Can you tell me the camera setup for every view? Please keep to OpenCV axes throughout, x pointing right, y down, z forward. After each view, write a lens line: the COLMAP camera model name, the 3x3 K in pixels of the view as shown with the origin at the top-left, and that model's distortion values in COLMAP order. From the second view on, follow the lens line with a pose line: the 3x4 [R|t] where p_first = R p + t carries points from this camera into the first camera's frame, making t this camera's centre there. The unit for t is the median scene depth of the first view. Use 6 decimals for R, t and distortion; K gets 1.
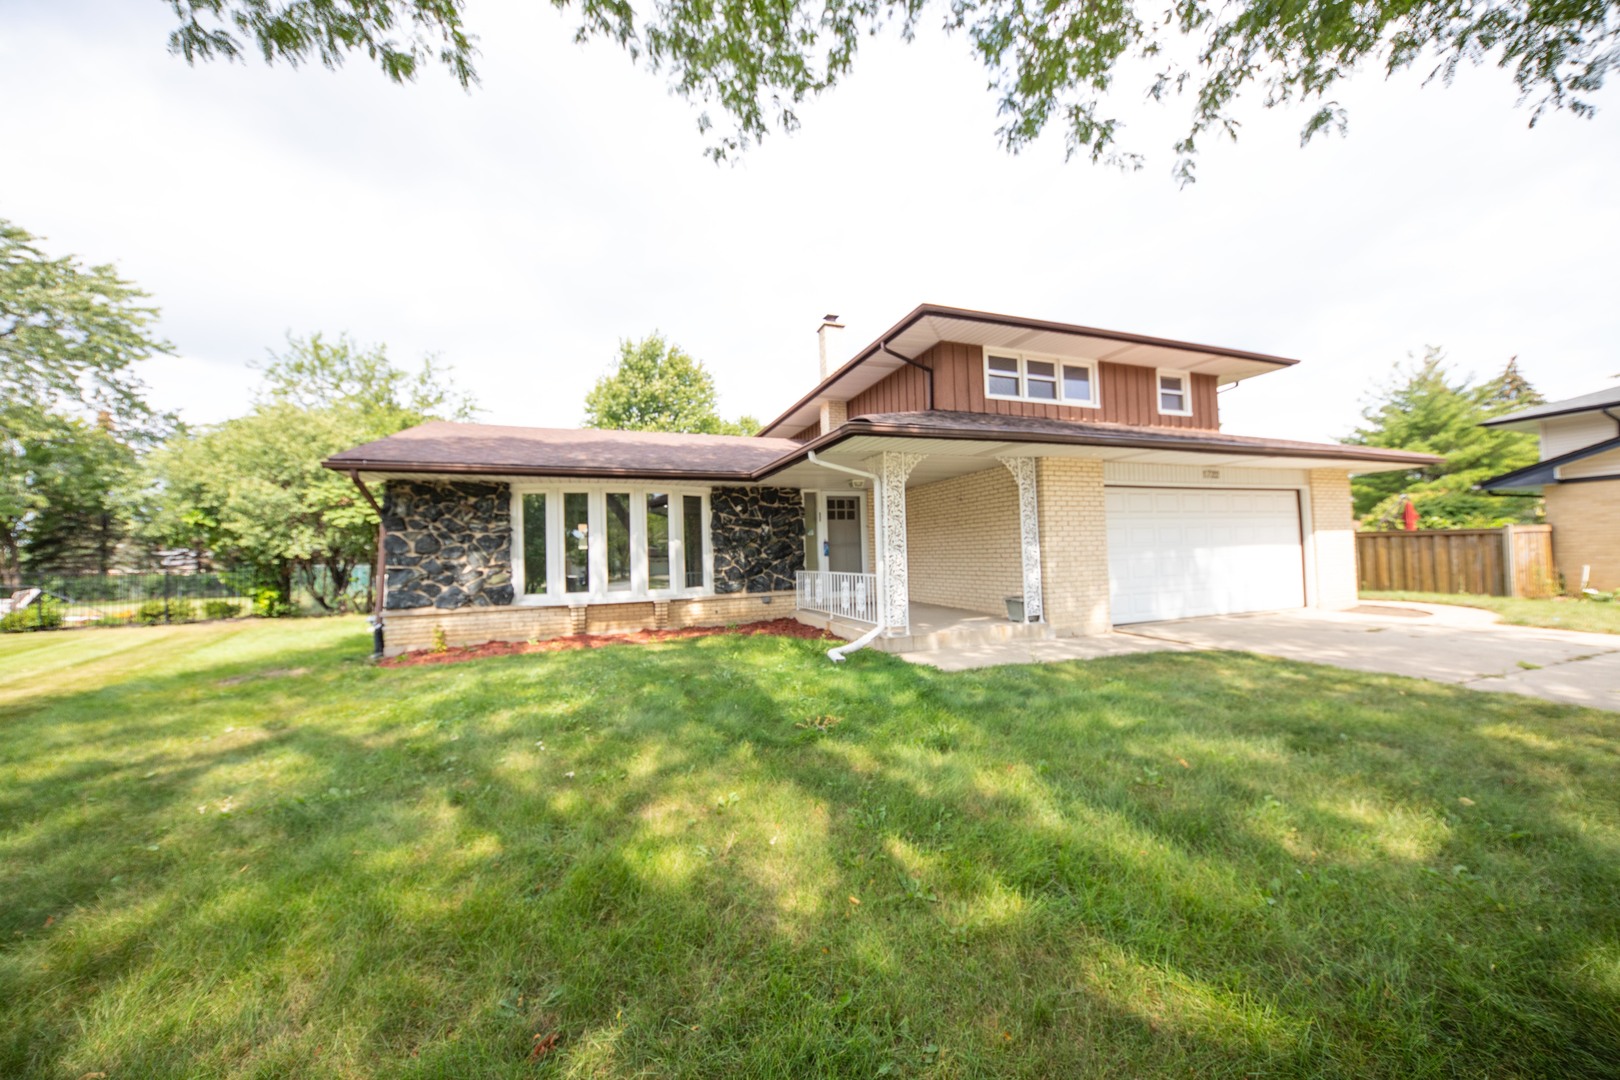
lens RADIAL K [[563.7, 0, 812.9], [0, 563.7, 535.9], [0, 0, 1]] dist [0.004907, -0.000362]
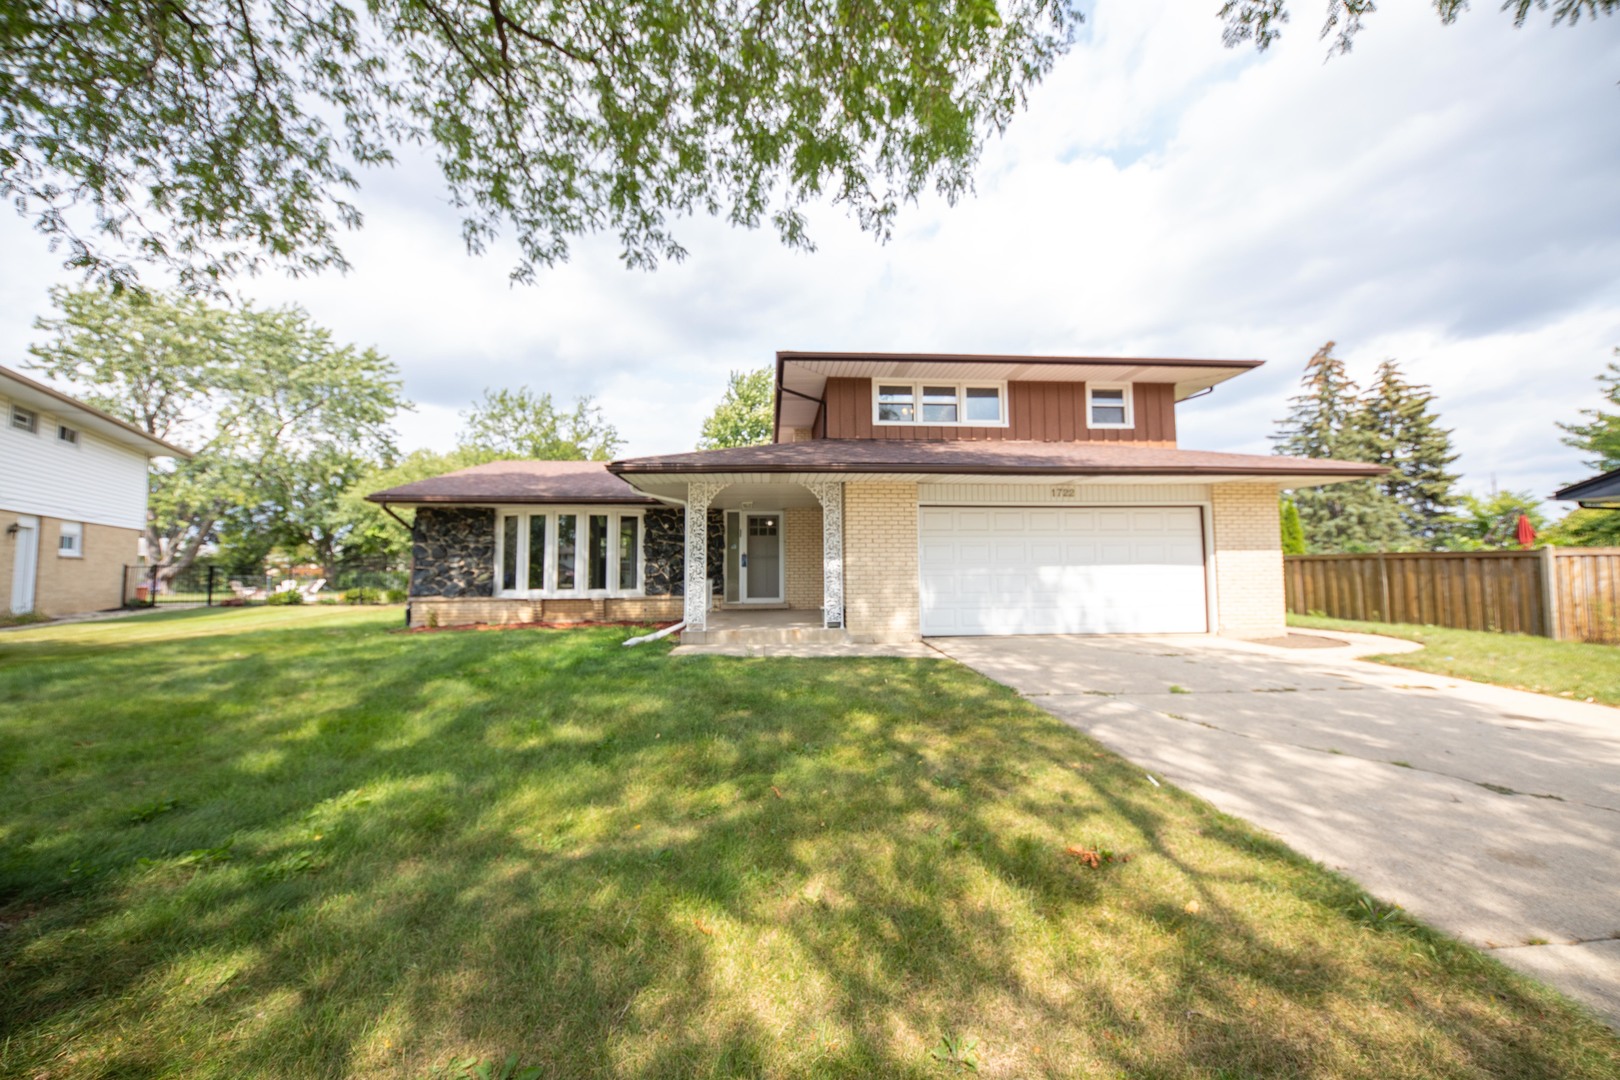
lens RADIAL K [[563.7, 0, 800.4], [0, 563.7, 539.0], [0, 0, 1]] dist [0.004907, -0.000362]
pose [[0.957546, 0.006872, -0.288199, 0.498311], [-0.011847, 0.999809, -0.015520, -0.005375], [0.288037, 0.018276, 0.957445, -0.086508]]
